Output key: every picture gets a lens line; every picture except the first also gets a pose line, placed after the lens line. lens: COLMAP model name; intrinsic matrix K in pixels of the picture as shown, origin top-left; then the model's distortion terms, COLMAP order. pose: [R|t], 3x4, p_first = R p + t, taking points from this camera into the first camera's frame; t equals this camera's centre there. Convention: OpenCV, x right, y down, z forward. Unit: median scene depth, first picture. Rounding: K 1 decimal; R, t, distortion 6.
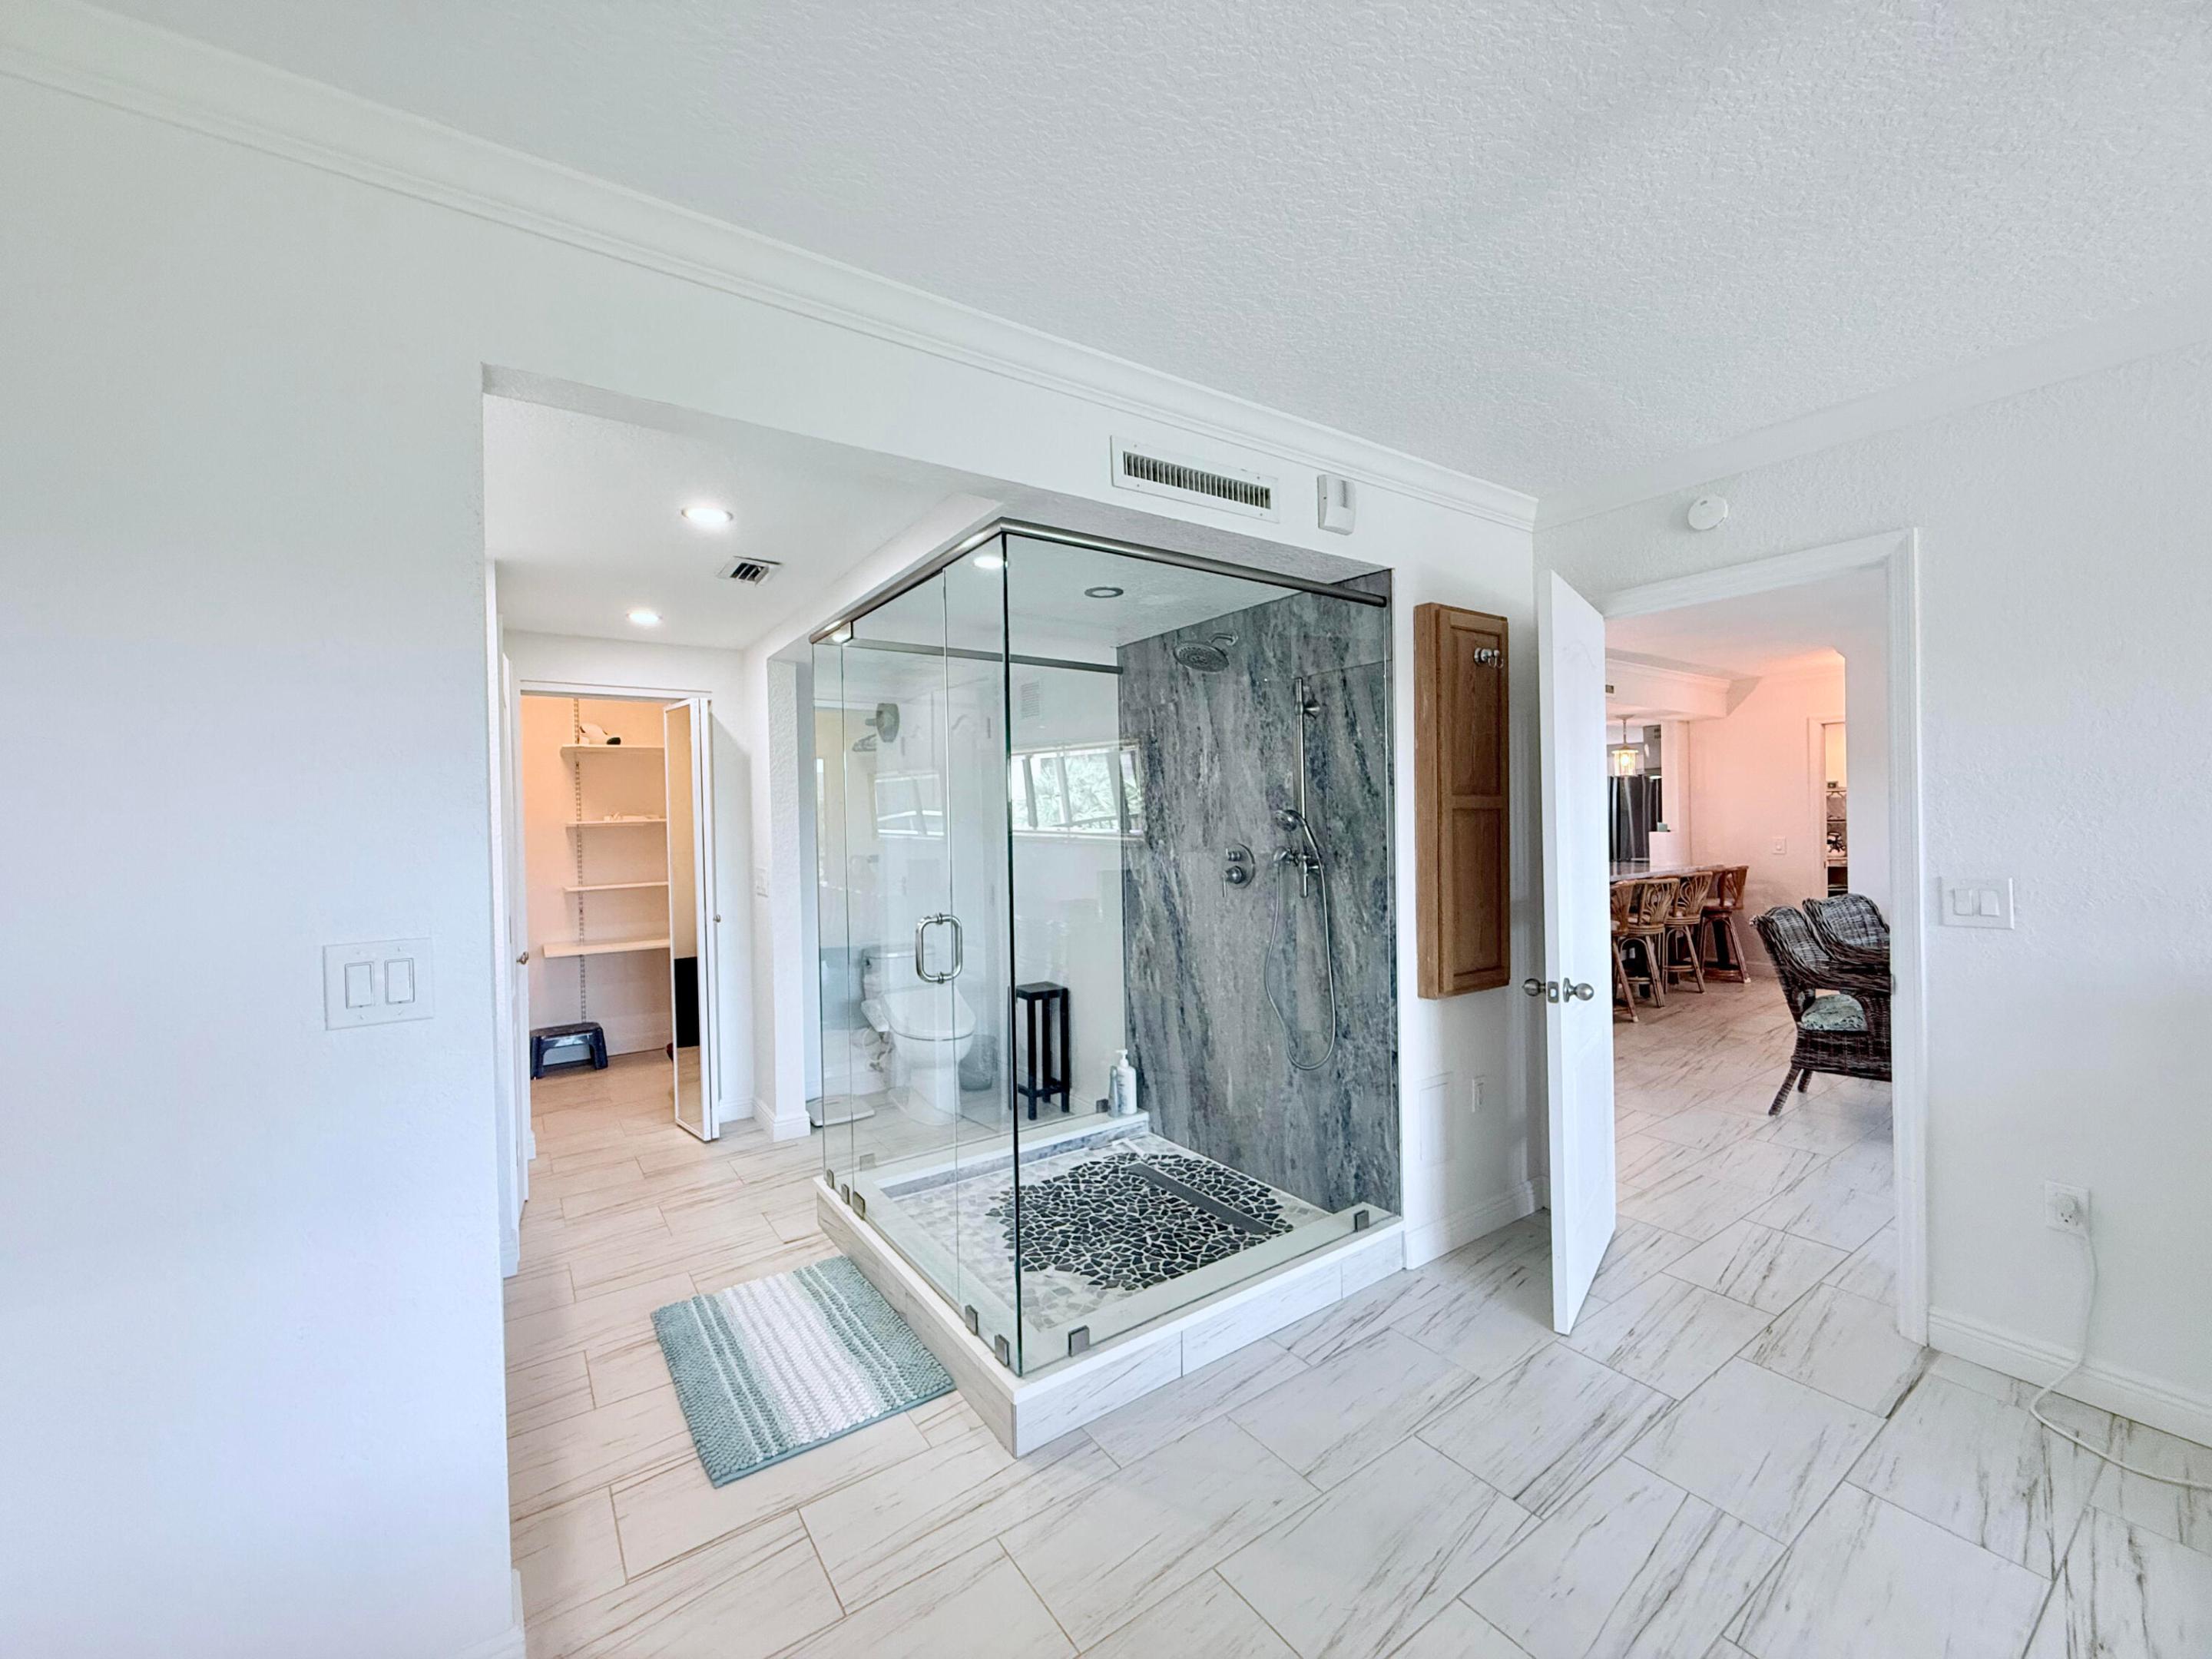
lens RADIAL K [[879.2, 0, 1103.3], [0, 879.2, 828.5], [0, 0, 1]] dist [-0.001783, 0.000125]
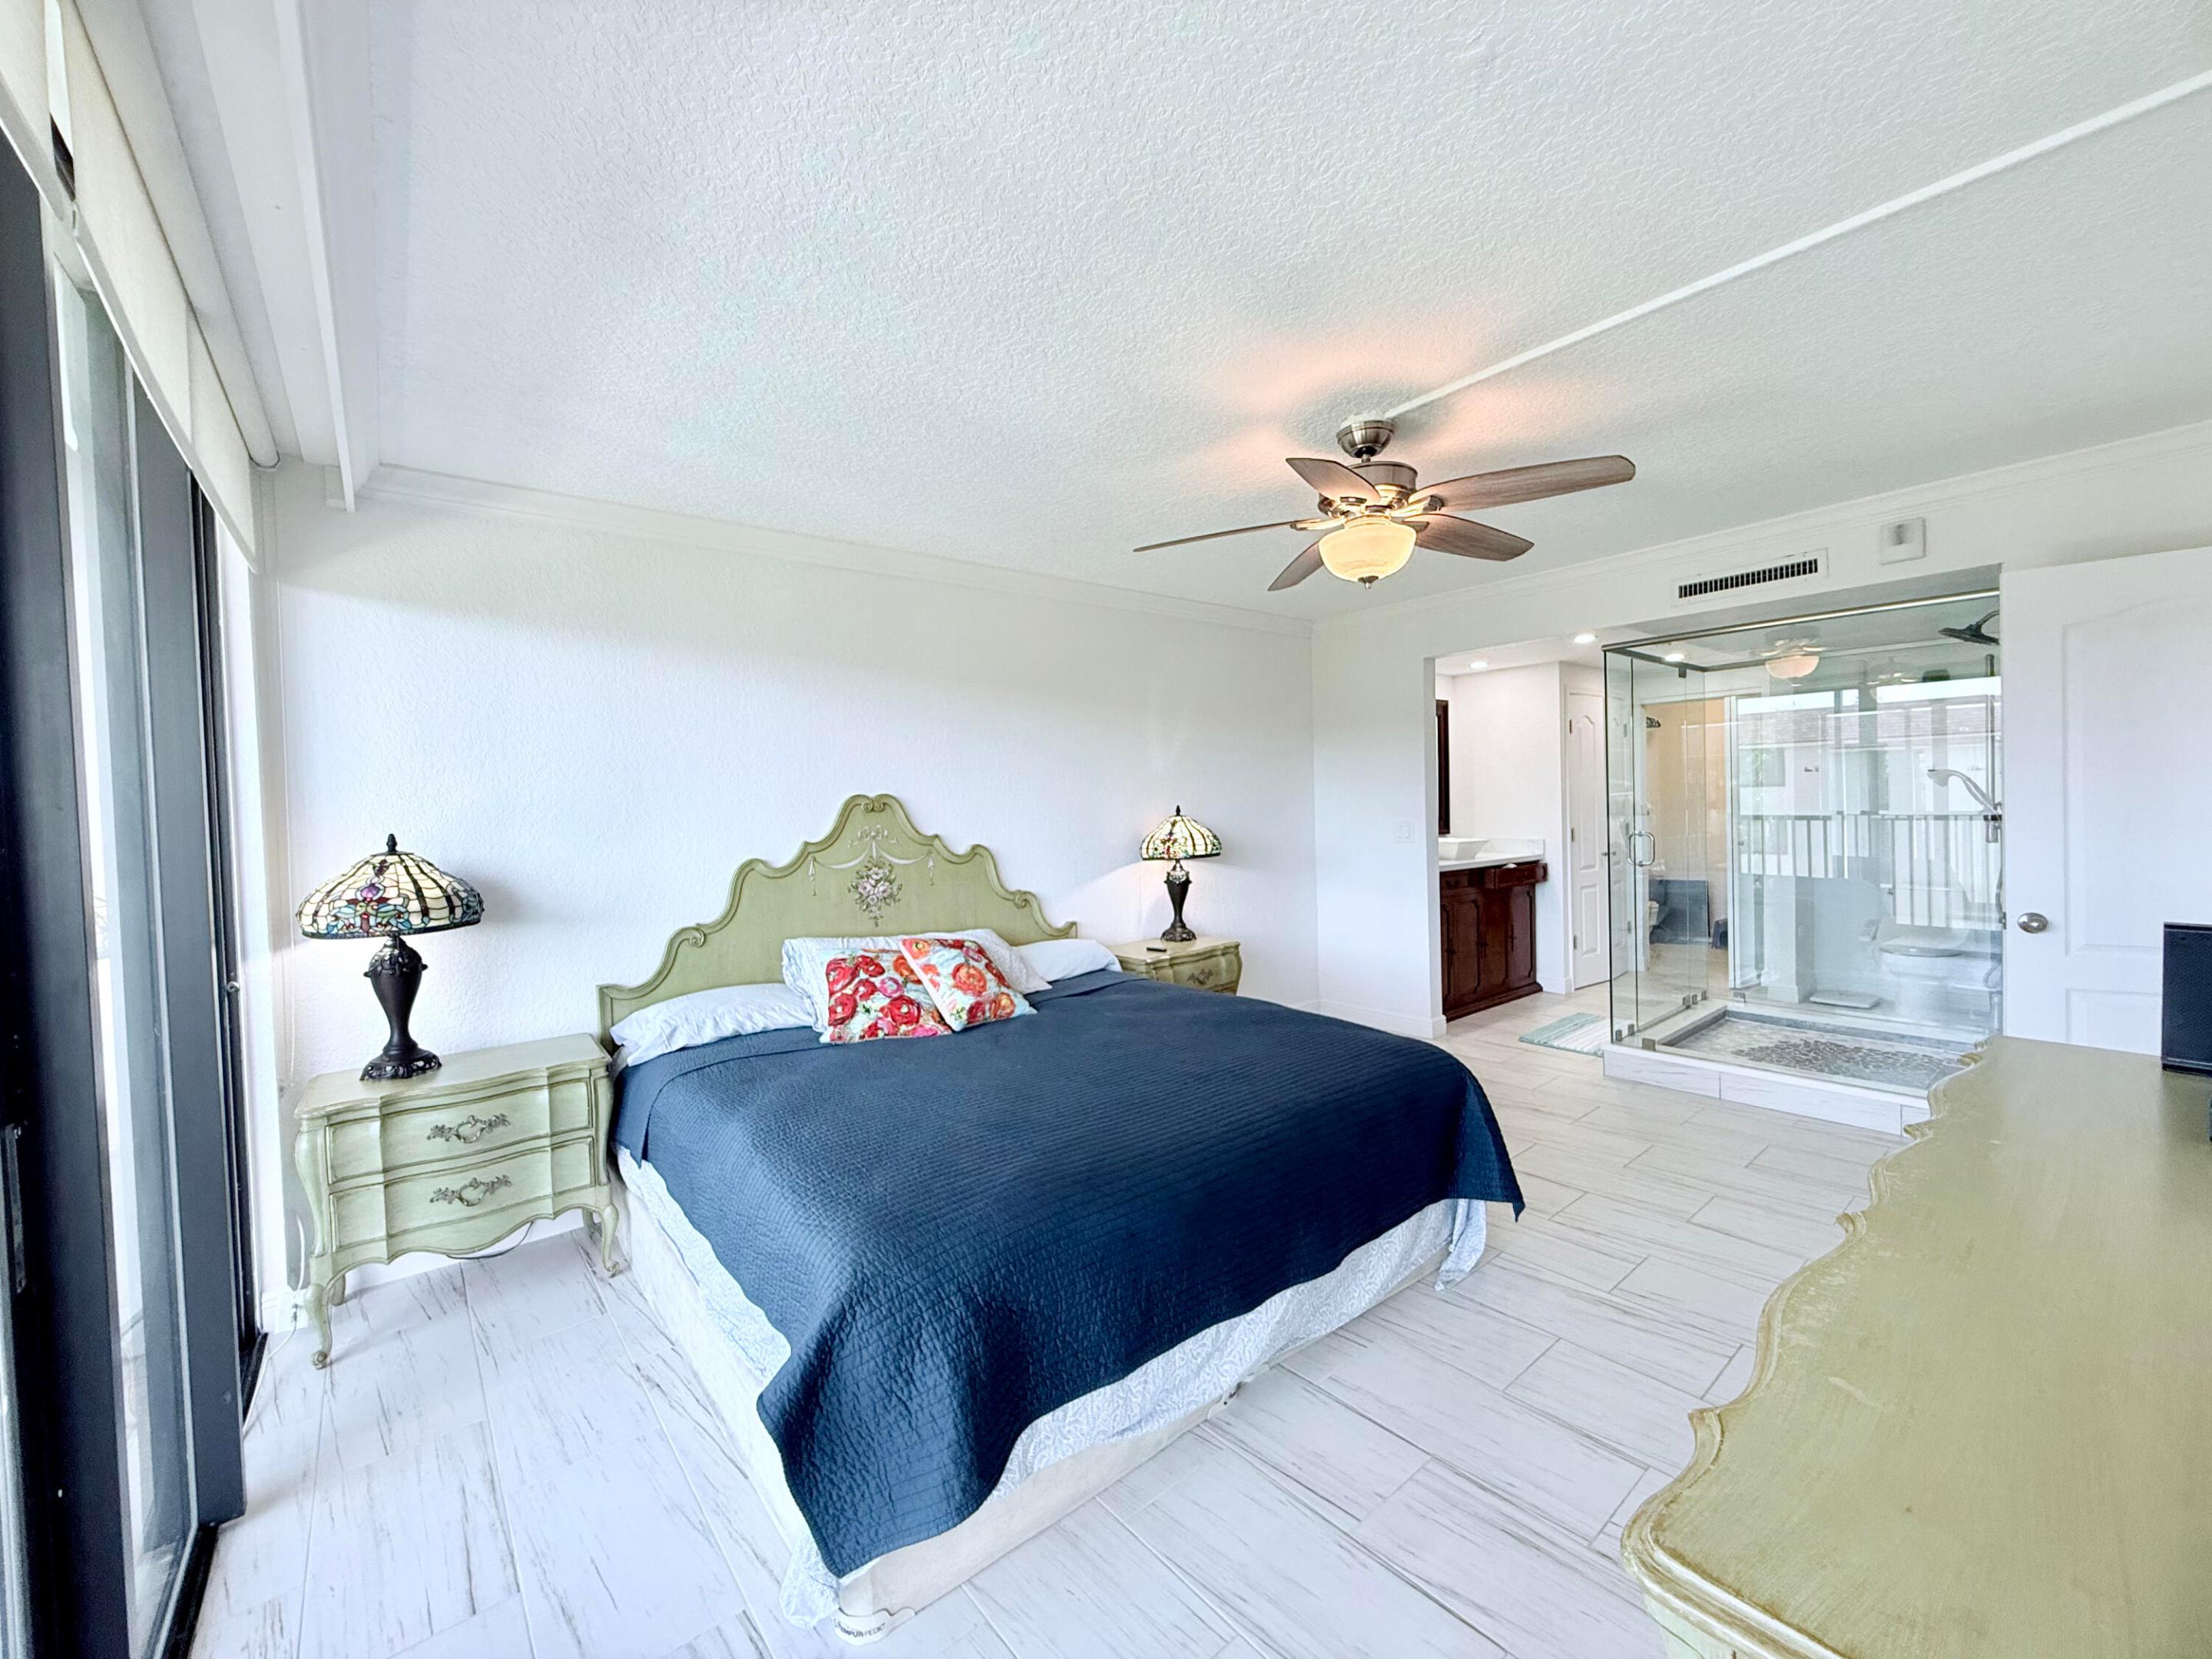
lens RADIAL K [[879.2, 0, 1103.3], [0, 879.2, 828.5], [0, 0, 1]] dist [-0.001783, 0.000125]
pose [[0.115436, 0.029046, -0.992890, 1.241689], [0.022007, 0.999252, 0.031791, 0.004391], [0.993071, -0.025520, 0.114711, -0.327012]]
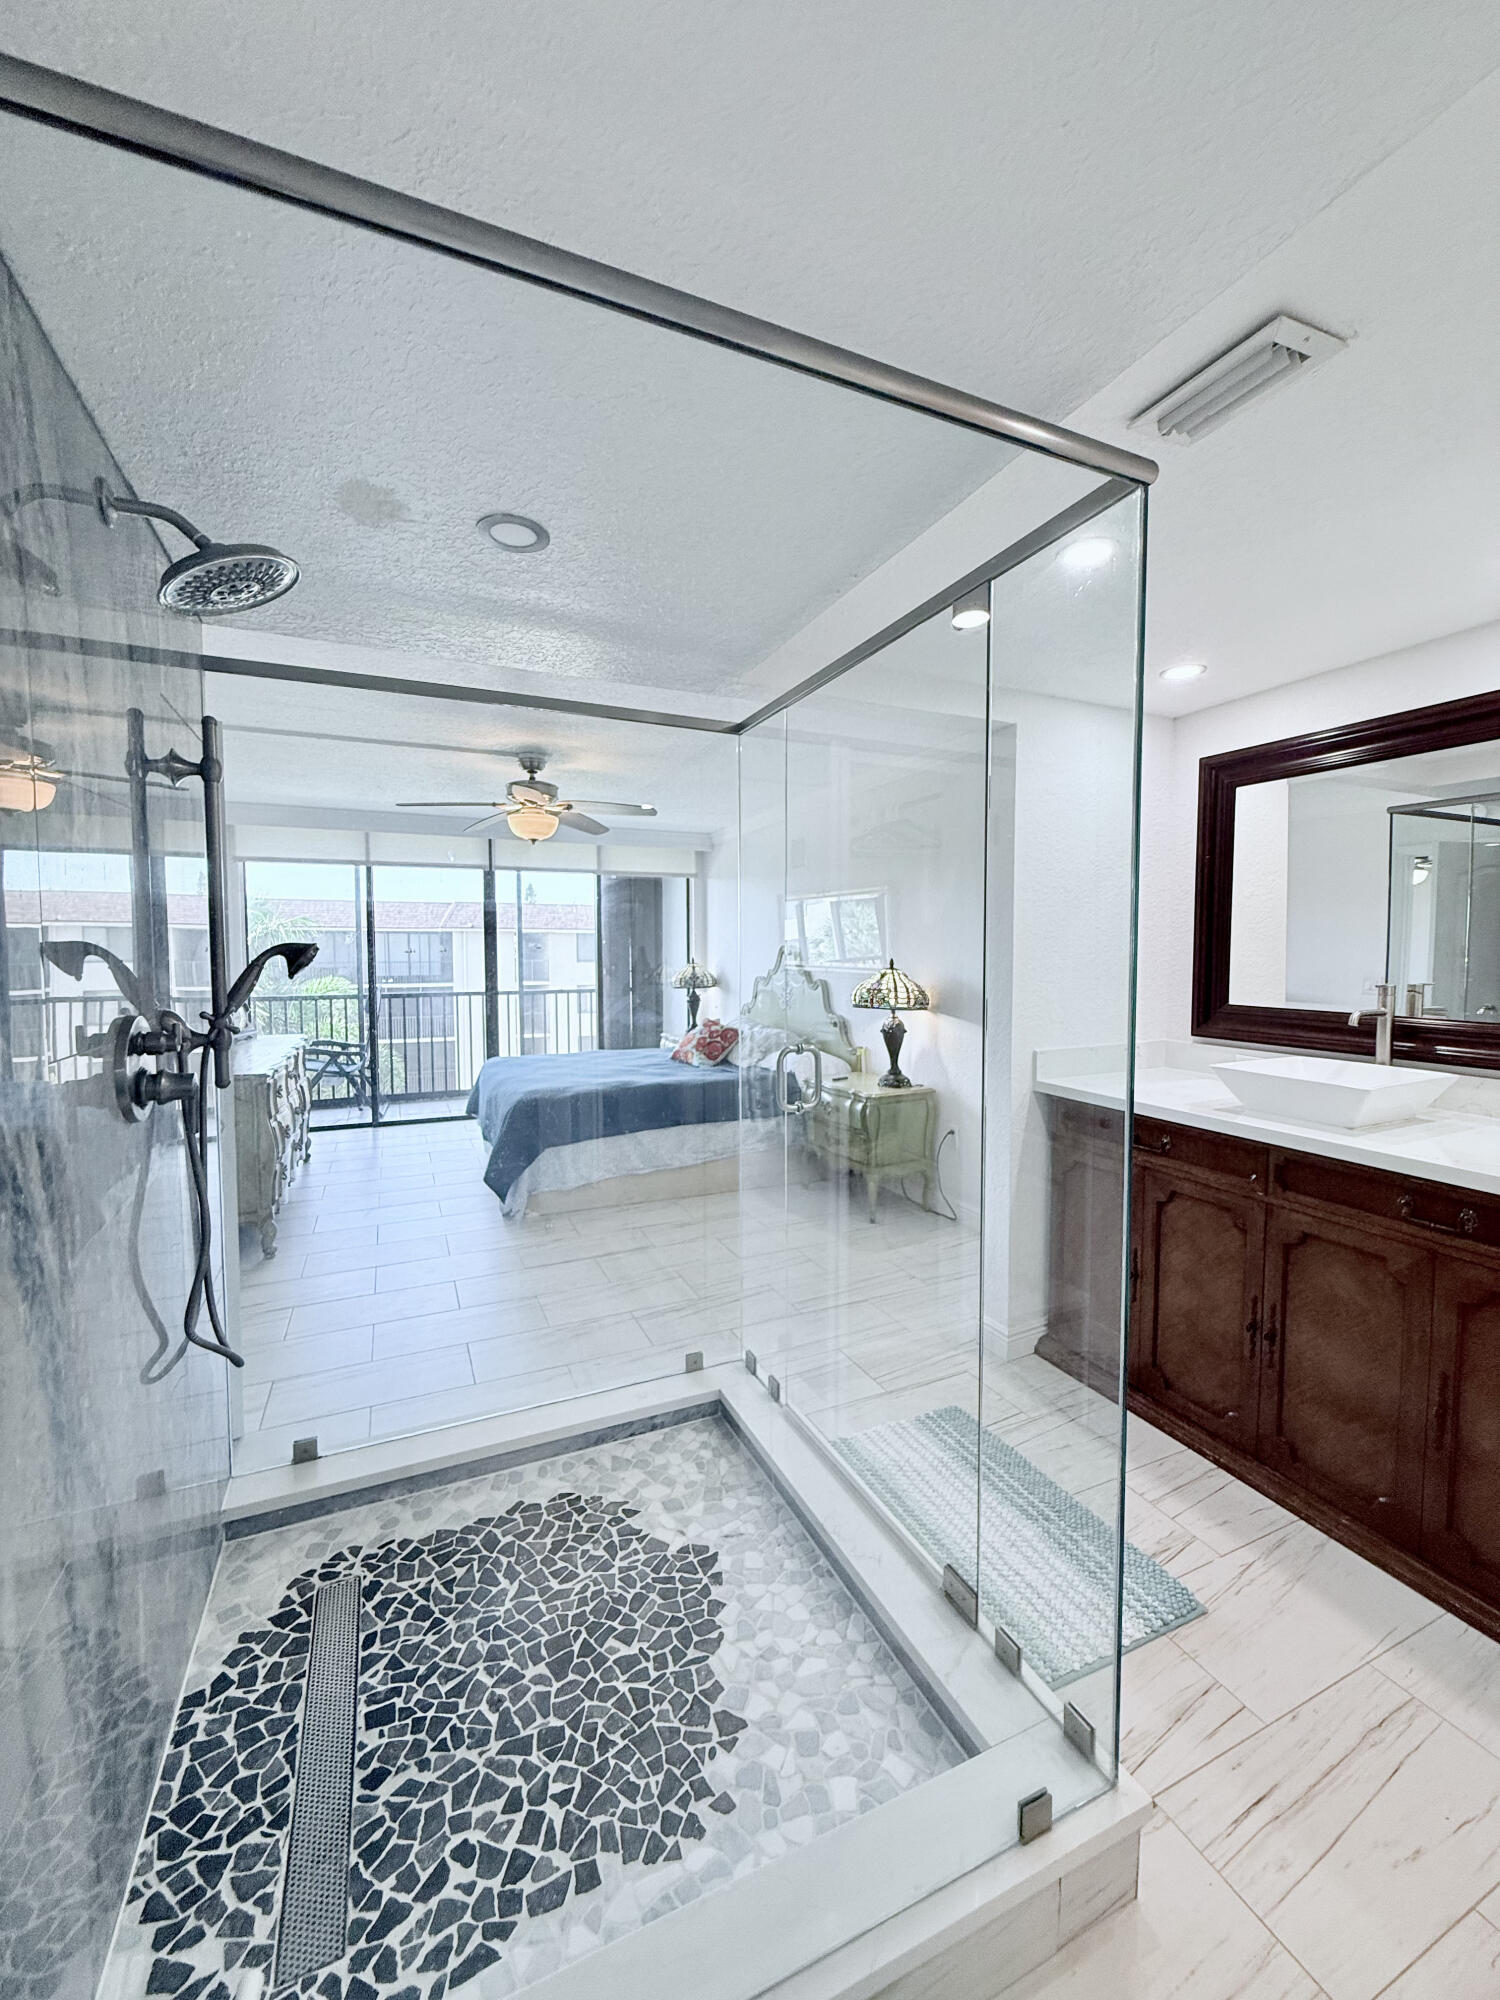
lens RADIAL K [[794.9, 0, 753.1], [0, 794.9, 994.5], [0, 0, 1]] dist [-0.001783, 0.000125]
pose [[-0.983306, 0.011915, 0.181568, -0.216083], [0.023069, 0.997965, 0.059444, -0.008306], [-0.180490, 0.062640, -0.981580, 1.377410]]
